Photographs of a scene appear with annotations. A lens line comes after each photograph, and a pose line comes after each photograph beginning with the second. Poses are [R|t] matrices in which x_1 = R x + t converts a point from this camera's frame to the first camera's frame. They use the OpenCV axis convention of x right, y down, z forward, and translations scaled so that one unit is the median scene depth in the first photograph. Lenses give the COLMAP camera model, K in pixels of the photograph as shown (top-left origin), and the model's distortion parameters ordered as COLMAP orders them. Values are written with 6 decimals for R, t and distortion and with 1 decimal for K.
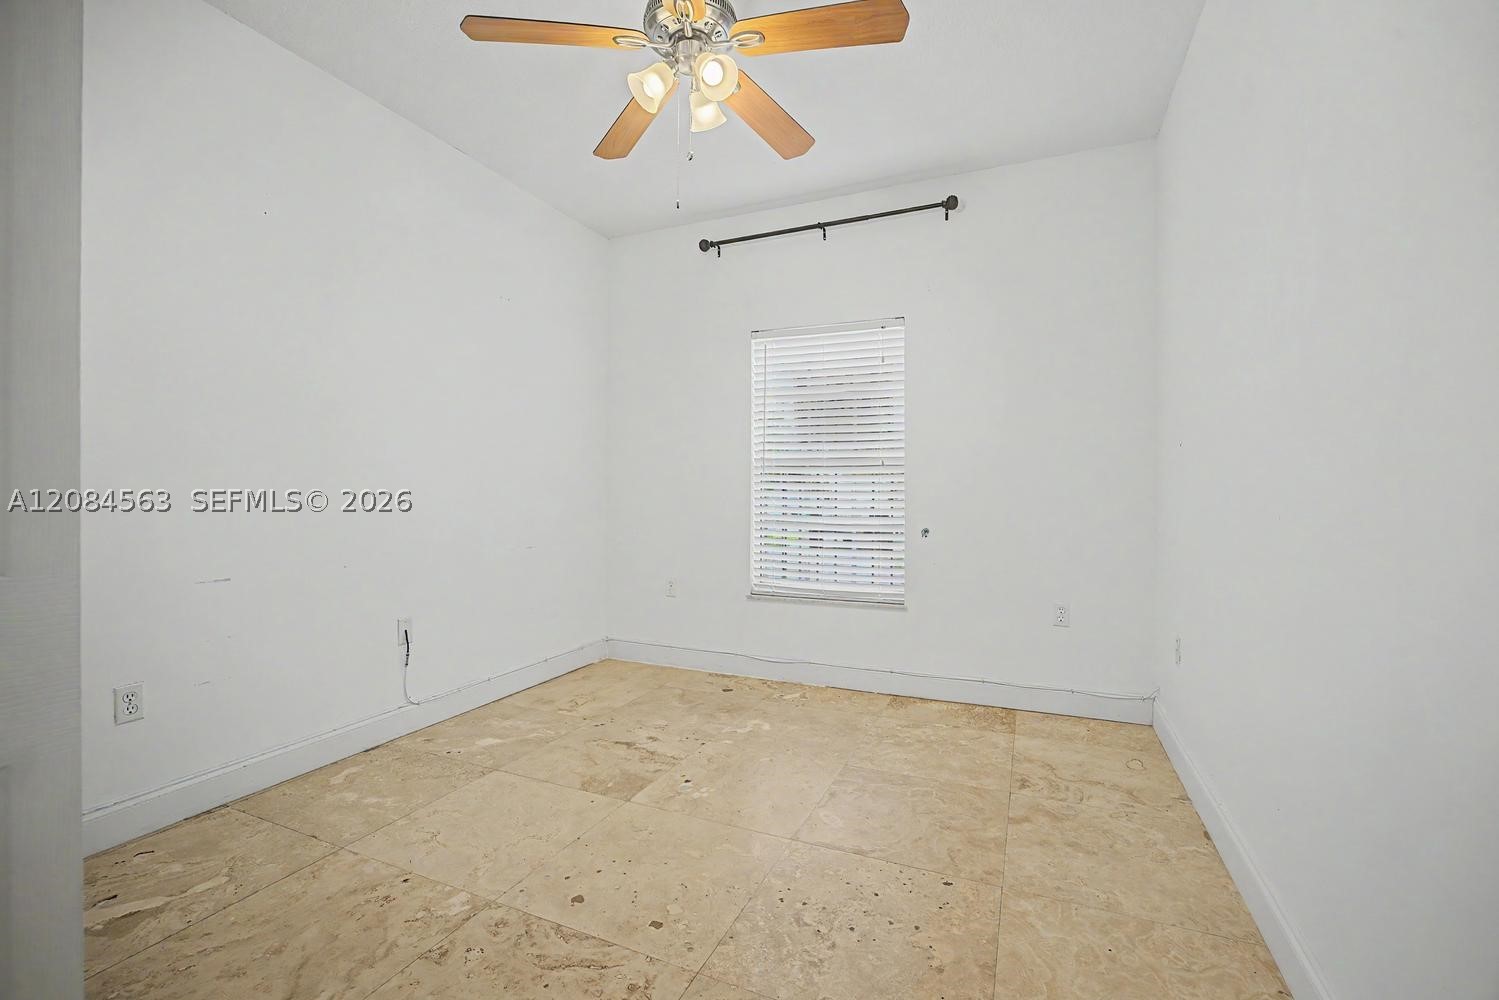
lens RADIAL K [[647.8, 0, 759.4], [0, 647.8, 494.0], [0, 0, 1]] dist [0.001130, 0.000598]
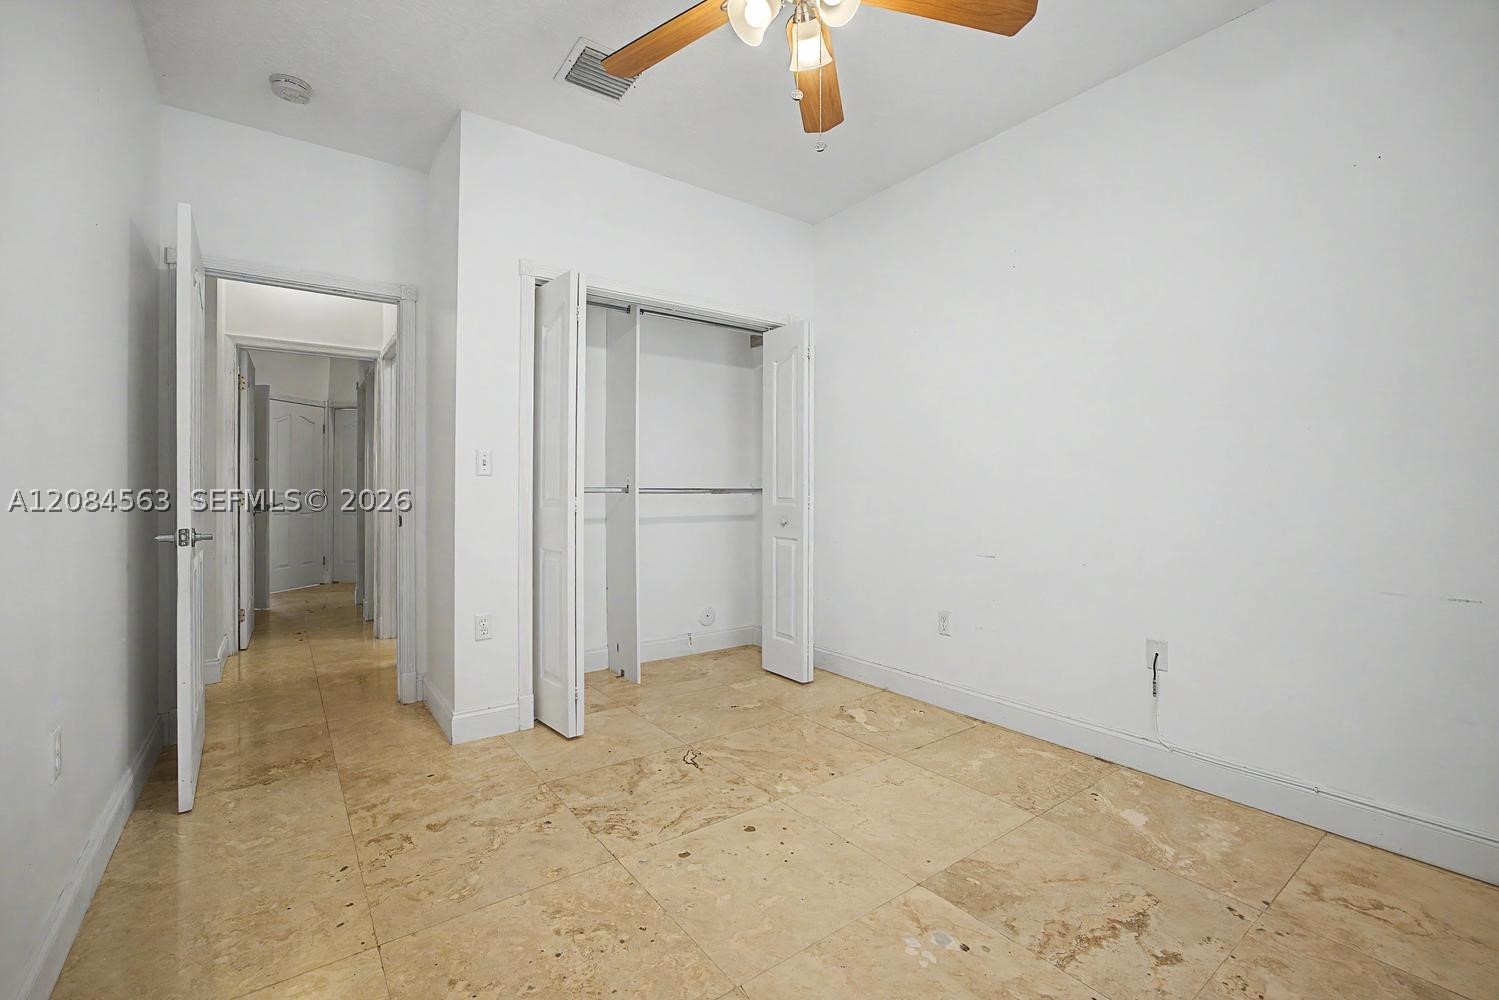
lens RADIAL K [[647.8, 0, 759.4], [0, 647.8, 494.0], [0, 0, 1]] dist [0.001130, 0.000598]
pose [[-0.493736, 0.001945, -0.869610, 0.600657], [0.001556, 0.999998, 0.001353, -0.006324], [0.869611, -0.000685, -0.493738, 1.258539]]
